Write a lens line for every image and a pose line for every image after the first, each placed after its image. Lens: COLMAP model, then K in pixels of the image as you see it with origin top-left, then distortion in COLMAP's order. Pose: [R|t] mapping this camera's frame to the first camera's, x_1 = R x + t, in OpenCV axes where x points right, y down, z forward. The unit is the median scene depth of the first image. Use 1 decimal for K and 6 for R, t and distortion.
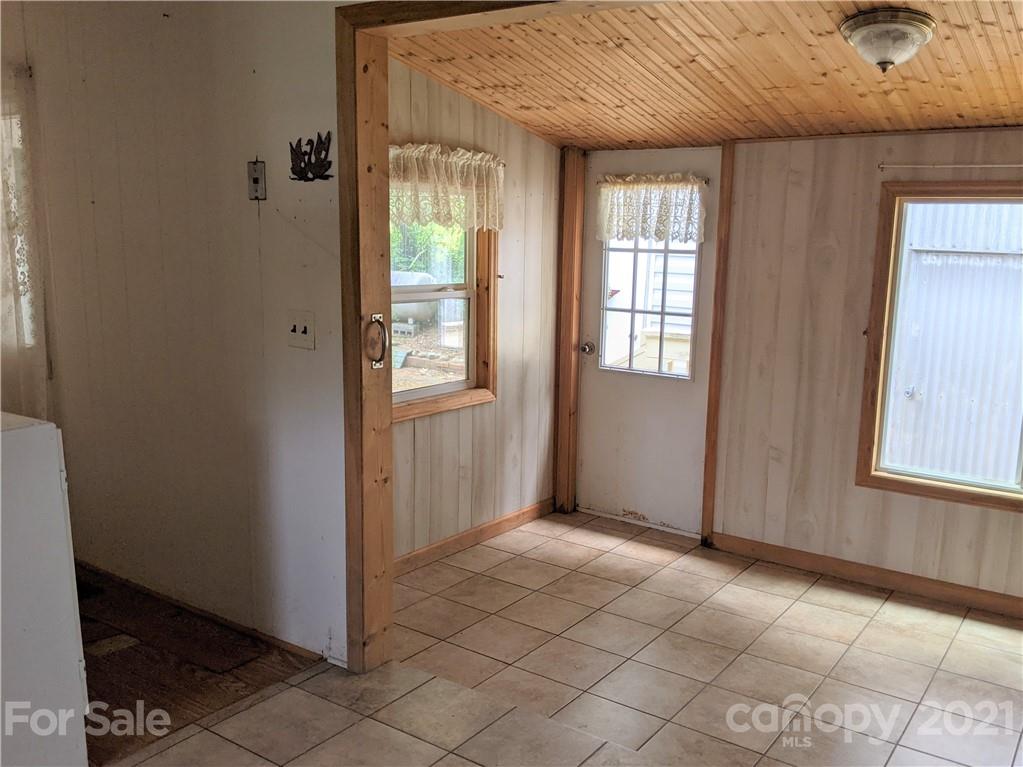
lens RADIAL K [[914.1, 0, 537.0], [0, 914.1, 400.9], [0, 0, 1]] dist [0.088221, -0.175287]
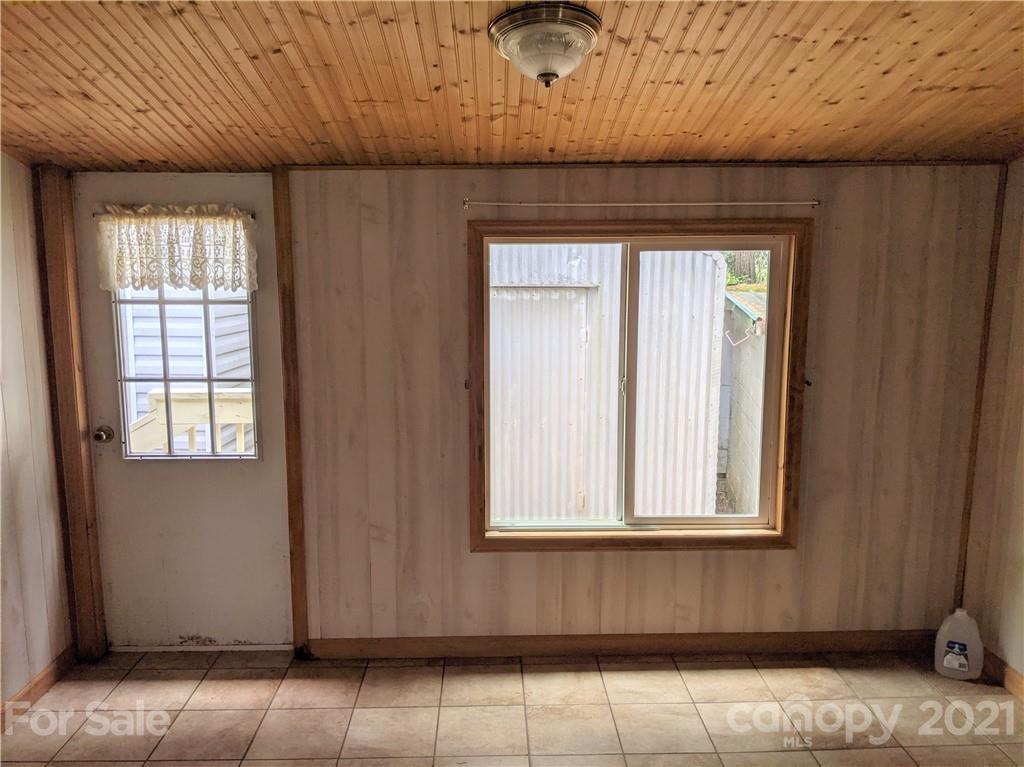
lens RADIAL K [[820.8, 0, 512.0], [0, 820.8, 383.5], [0, 0, 1]] dist [0.066217, -0.110650]
pose [[0.811805, -0.105637, 0.574293, -0.064734], [0.125224, 0.992113, 0.005479, -0.069135], [-0.570343, 0.067467, 0.818631, 0.293128]]
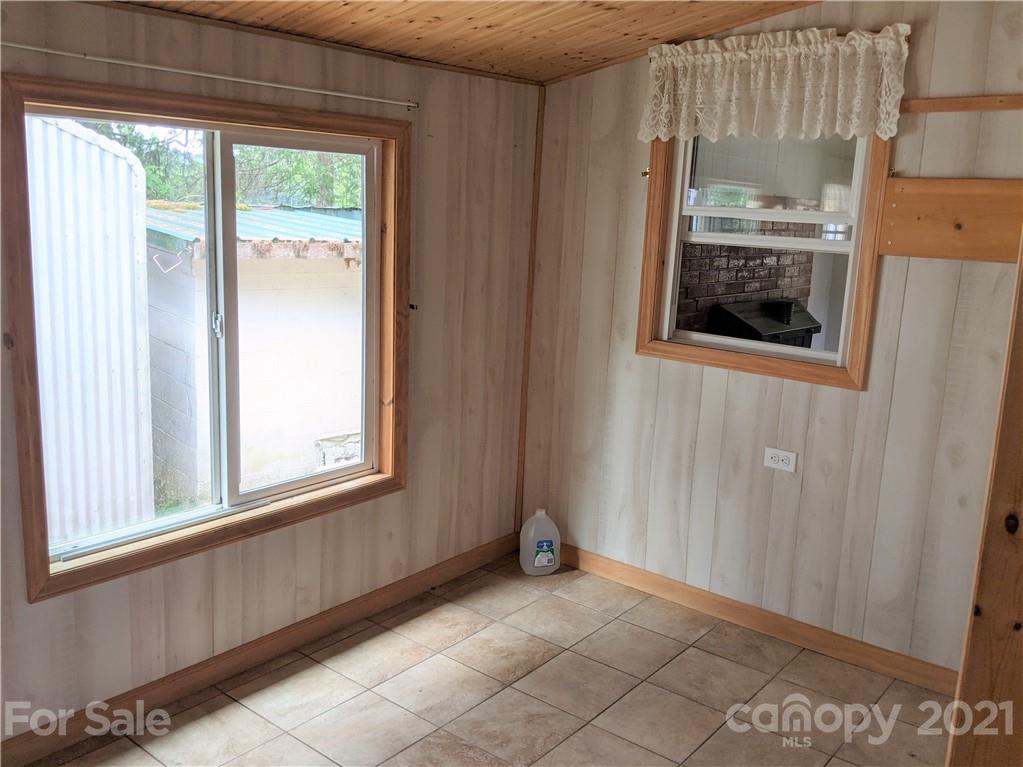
lens RADIAL K [[906.7, 0, 511.4], [0, 906.7, 370.2], [0, 0, 1]] dist [0.080301, -0.163879]
pose [[0.076249, -0.199062, 0.977016, -0.154034], [0.146627, 0.971454, 0.186485, -0.108285], [-0.986249, 0.129038, 0.103260, 0.599838]]
